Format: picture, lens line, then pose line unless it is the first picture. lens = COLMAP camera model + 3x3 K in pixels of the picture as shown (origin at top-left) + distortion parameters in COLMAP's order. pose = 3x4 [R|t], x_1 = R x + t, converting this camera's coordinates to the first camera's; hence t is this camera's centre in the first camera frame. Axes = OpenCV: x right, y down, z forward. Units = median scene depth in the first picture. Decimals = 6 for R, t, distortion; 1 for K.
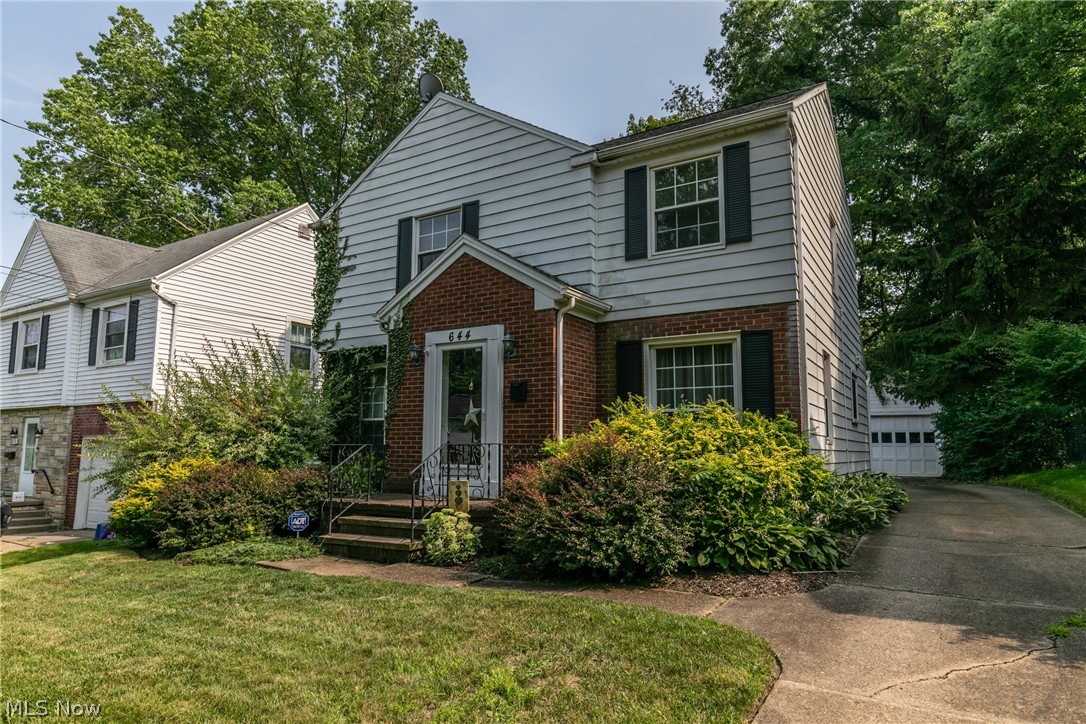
lens RADIAL K [[656.5, 0, 542.0], [0, 656.5, 360.3], [0, 0, 1]] dist [0.005976, 0.000010]
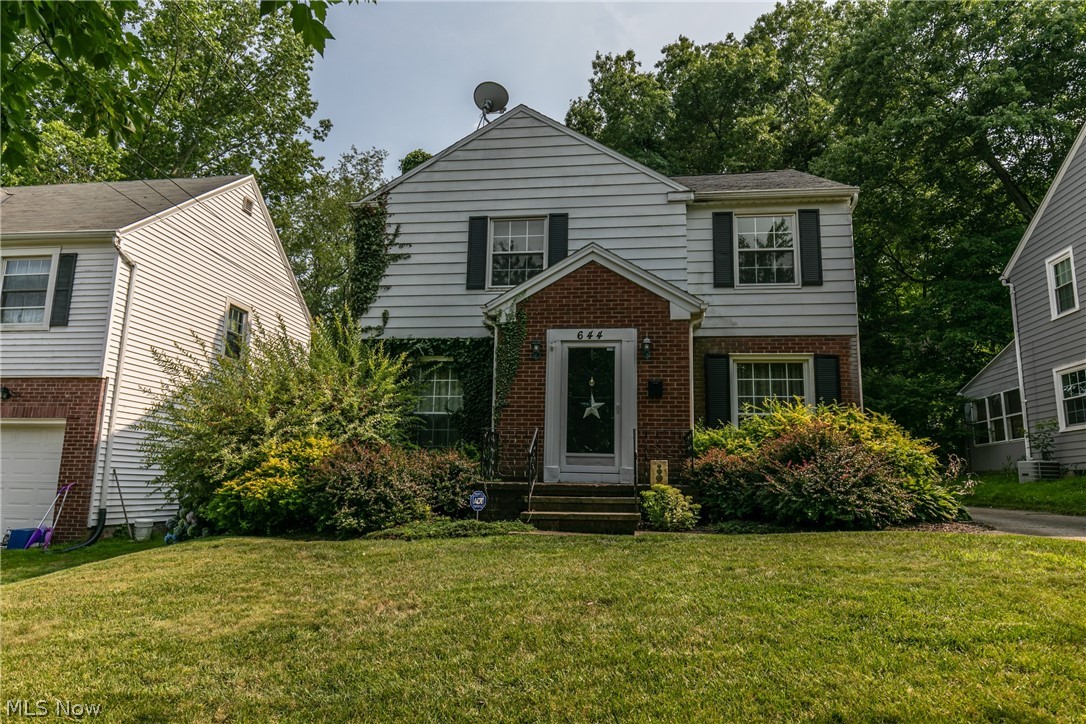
lens RADIAL K [[656.5, 0, 549.6], [0, 656.5, 368.1], [0, 0, 1]] dist [0.005976, 0.000010]
pose [[0.910981, 0.085741, 0.403438, -0.609052], [-0.070919, 0.996148, -0.051569, 0.076526], [-0.406305, 0.018367, 0.913553, 0.034313]]
